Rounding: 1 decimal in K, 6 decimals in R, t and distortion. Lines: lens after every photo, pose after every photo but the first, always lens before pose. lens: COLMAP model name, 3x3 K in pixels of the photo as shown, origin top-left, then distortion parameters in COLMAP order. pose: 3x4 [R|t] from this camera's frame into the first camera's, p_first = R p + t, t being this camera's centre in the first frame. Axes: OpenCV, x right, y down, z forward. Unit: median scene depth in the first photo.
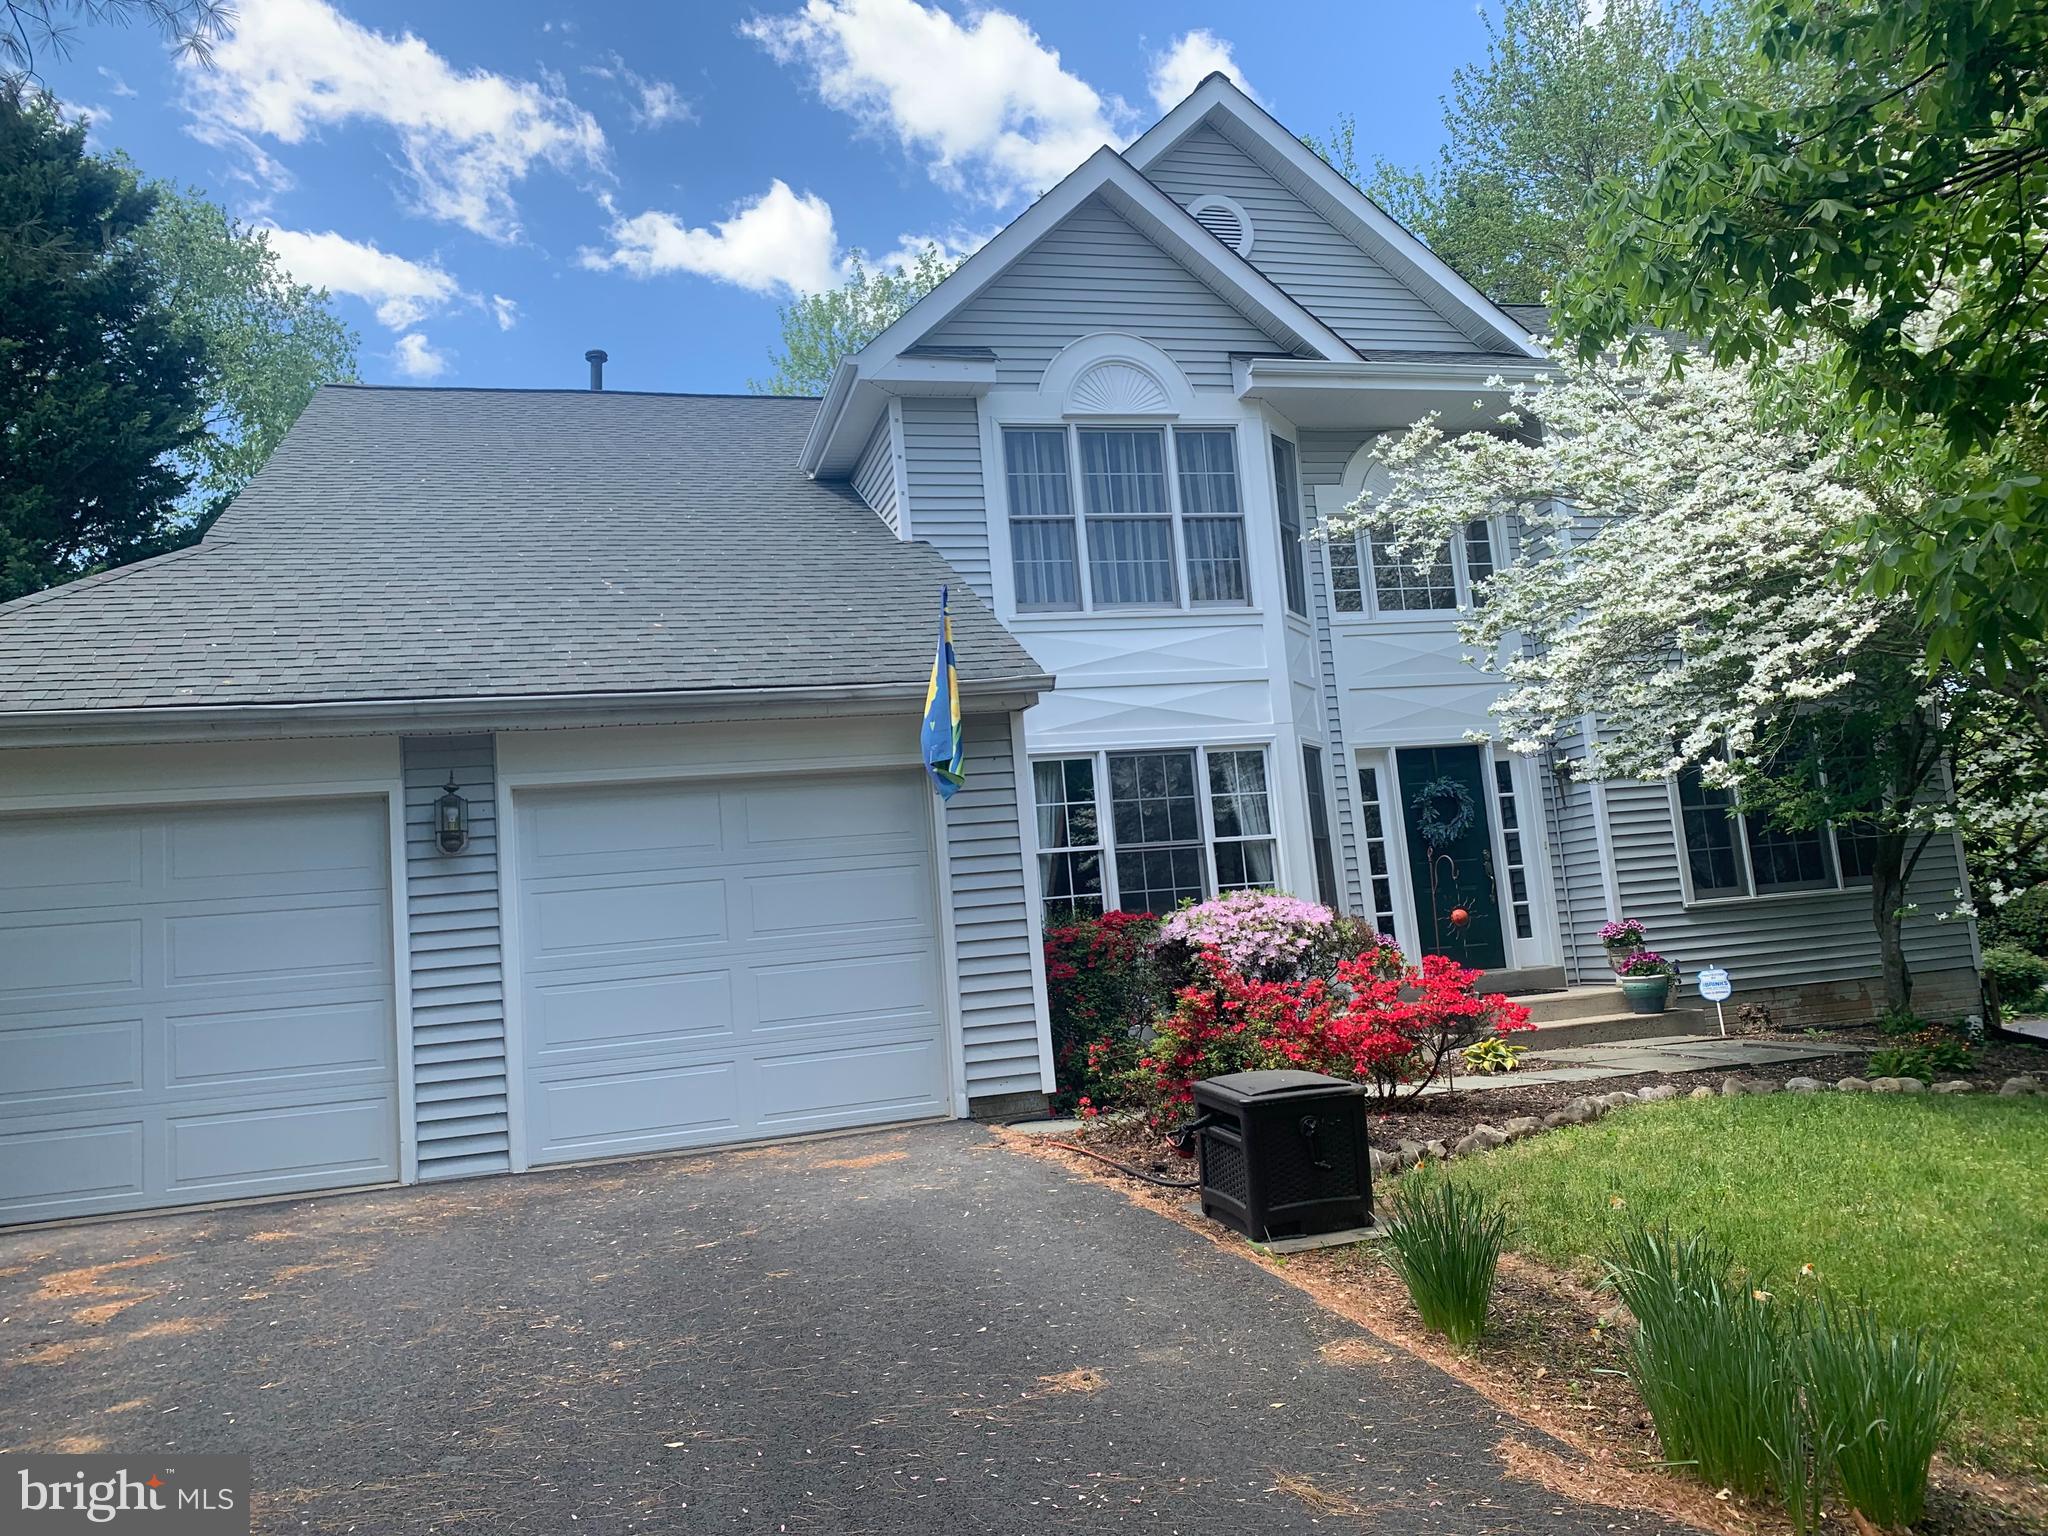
lens RADIAL K [[1544.0, 0, 1019.6], [0, 1544.0, 746.5], [0, 0, 1]] dist [0.013764, -0.020680]
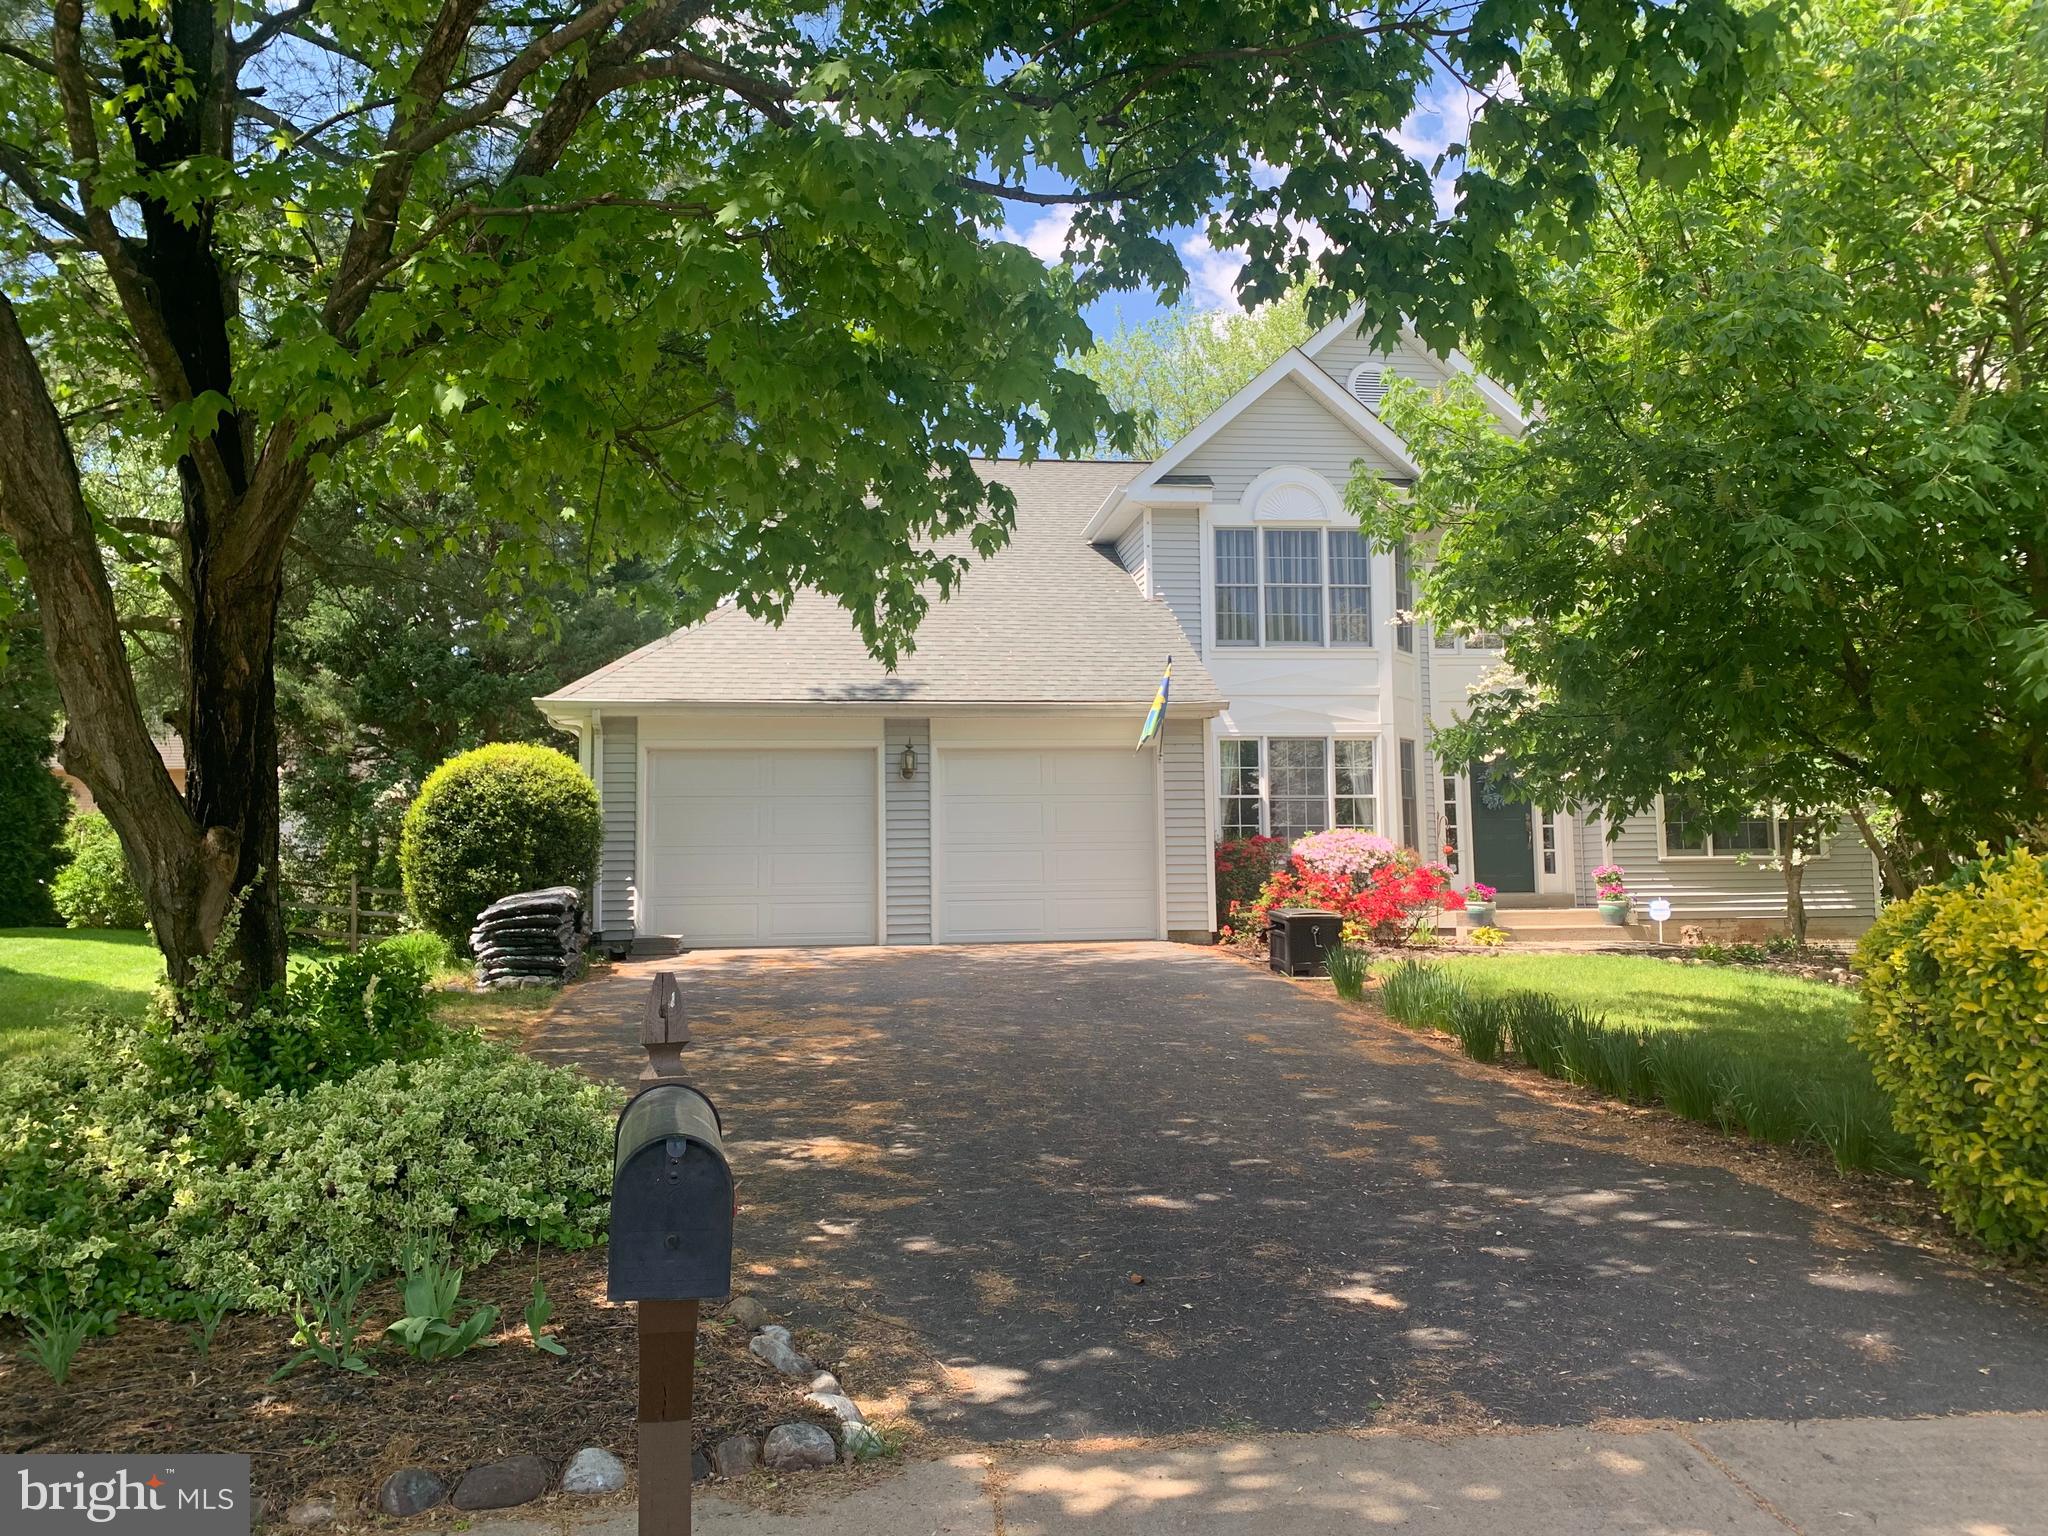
lens RADIAL K [[1544.0, 0, 991.2], [0, 1544.0, 732.5], [0, 0, 1]] dist [0.013764, -0.020680]
pose [[0.985490, 0.060468, -0.158598, 0.026277], [-0.053294, 0.997371, 0.049108, -0.061882], [0.161151, -0.039943, 0.986121, -0.604434]]
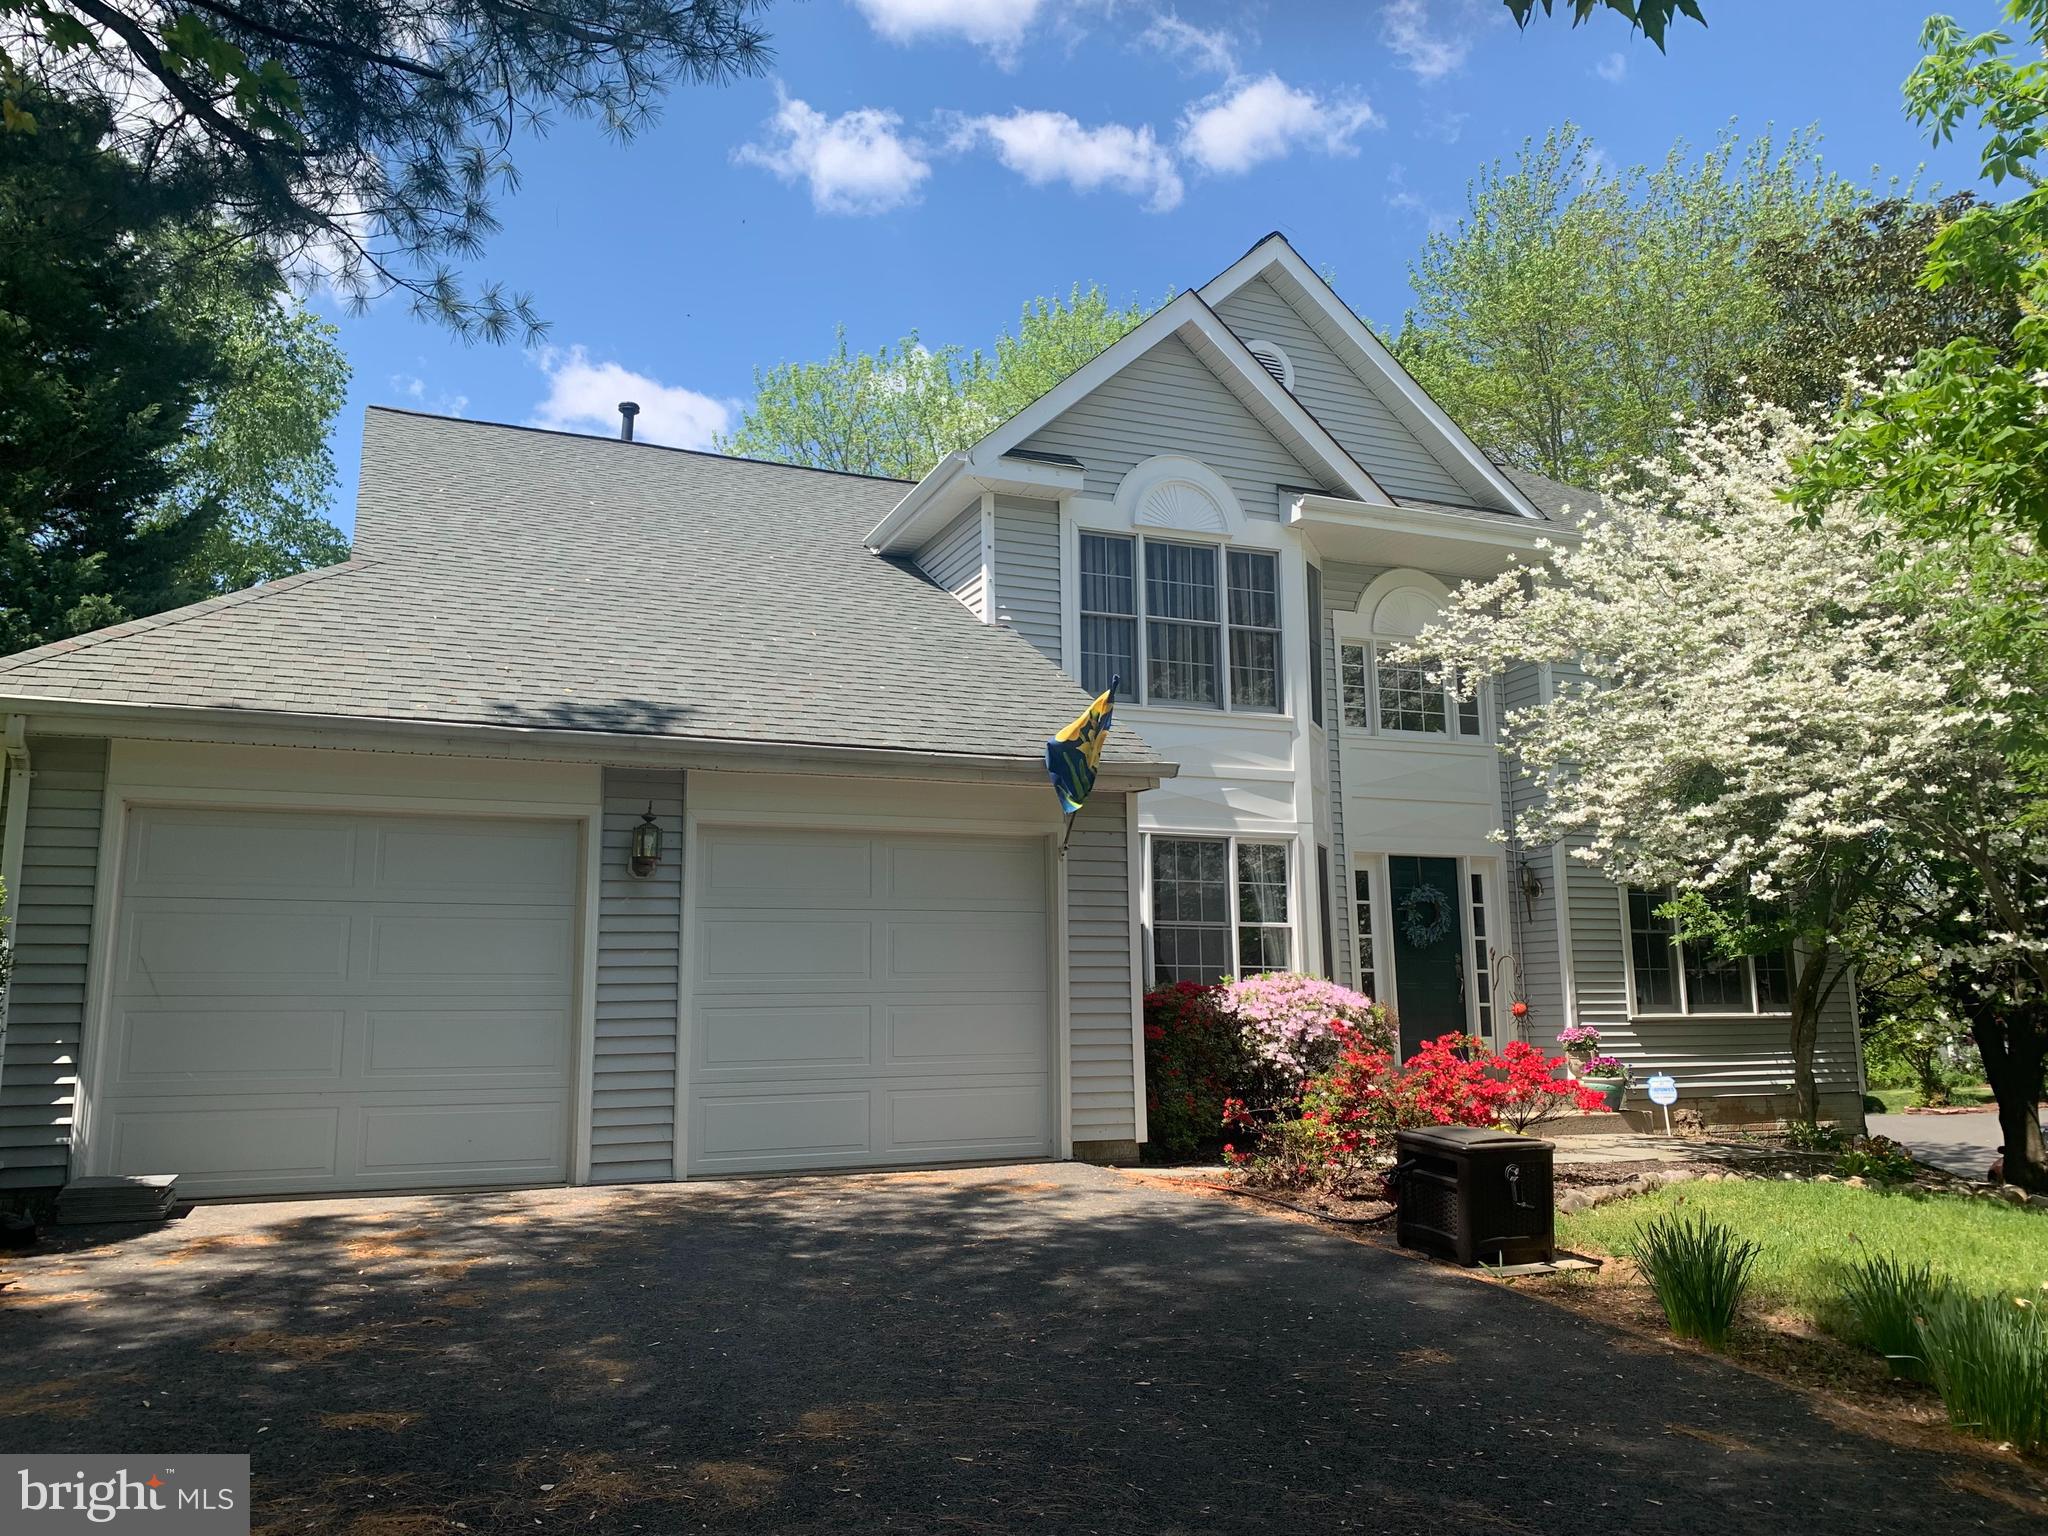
lens RADIAL K [[1544.0, 0, 1008.8], [0, 1544.0, 740.0], [0, 0, 1]] dist [0.013764, -0.020680]
pose [[0.989386, 0.096740, 0.108431, -0.163995], [-0.090978, 0.994226, -0.056893, 0.007802], [-0.113309, 0.046424, 0.992475, -0.071241]]
